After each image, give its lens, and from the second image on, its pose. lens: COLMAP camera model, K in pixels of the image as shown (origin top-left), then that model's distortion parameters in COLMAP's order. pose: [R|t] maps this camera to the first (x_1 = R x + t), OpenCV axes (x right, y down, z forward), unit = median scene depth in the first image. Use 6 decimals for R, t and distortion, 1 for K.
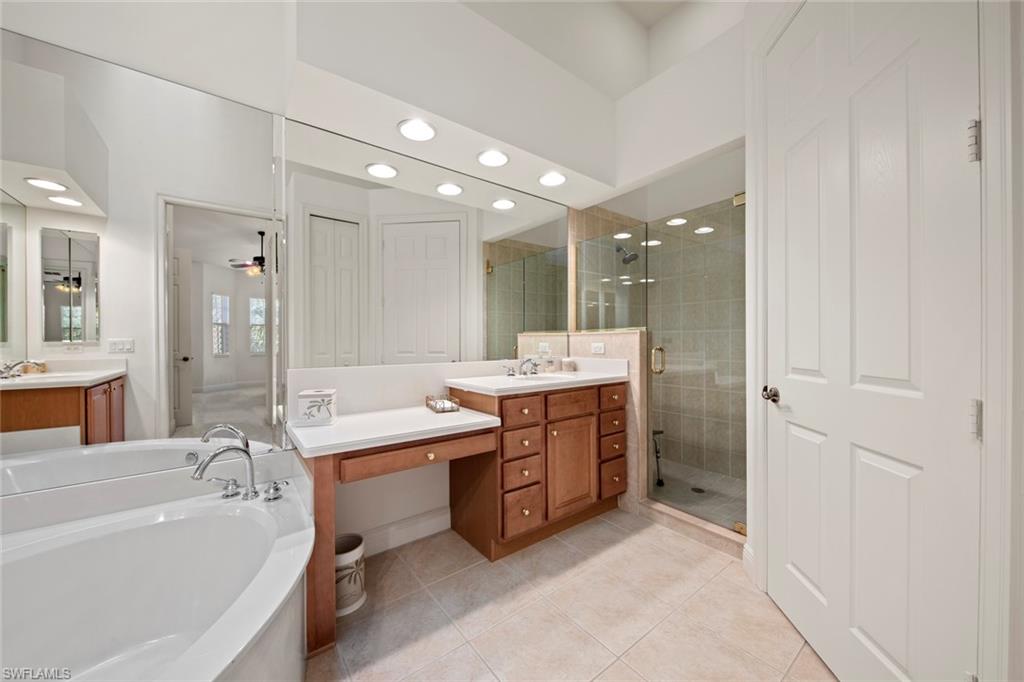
lens RADIAL K [[367.2, 0, 510.6], [0, 367.2, 338.6], [0, 0, 1]] dist [0.001925, -0.002727]
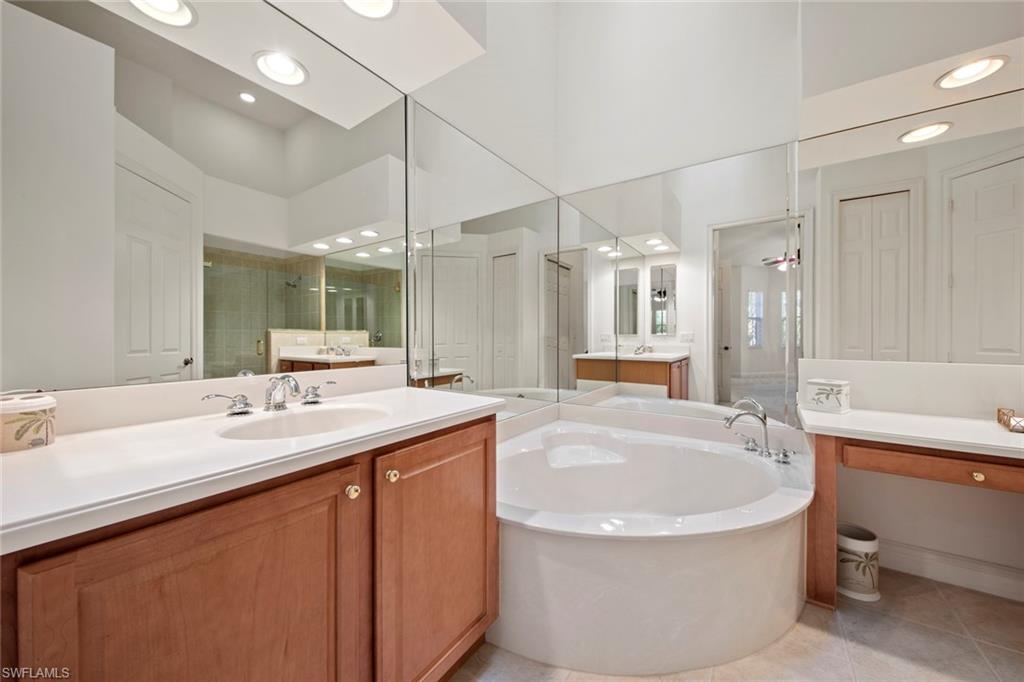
lens RADIAL K [[367.2, 0, 510.6], [0, 367.2, 338.6], [0, 0, 1]] dist [0.001925, -0.002727]
pose [[0.305456, 0.016678, -0.952060, 0.154129], [0.001918, 0.999834, 0.018130, -0.001143], [0.952204, -0.007364, 0.305374, -0.153950]]
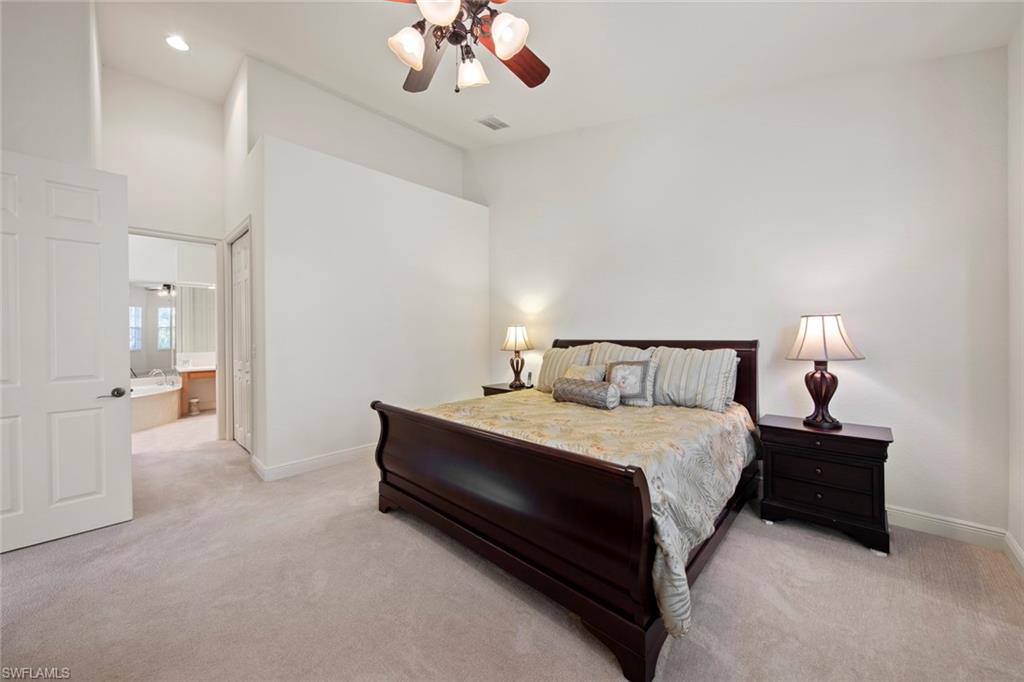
lens RADIAL K [[367.2, 0, 510.6], [0, 367.2, 338.6], [0, 0, 1]] dist [0.001925, -0.002727]
pose [[0.988185, 0.006743, 0.153116, 1.467441], [-0.007423, 0.999965, 0.003868, -0.069245], [-0.153085, -0.004959, 0.988201, -2.160099]]
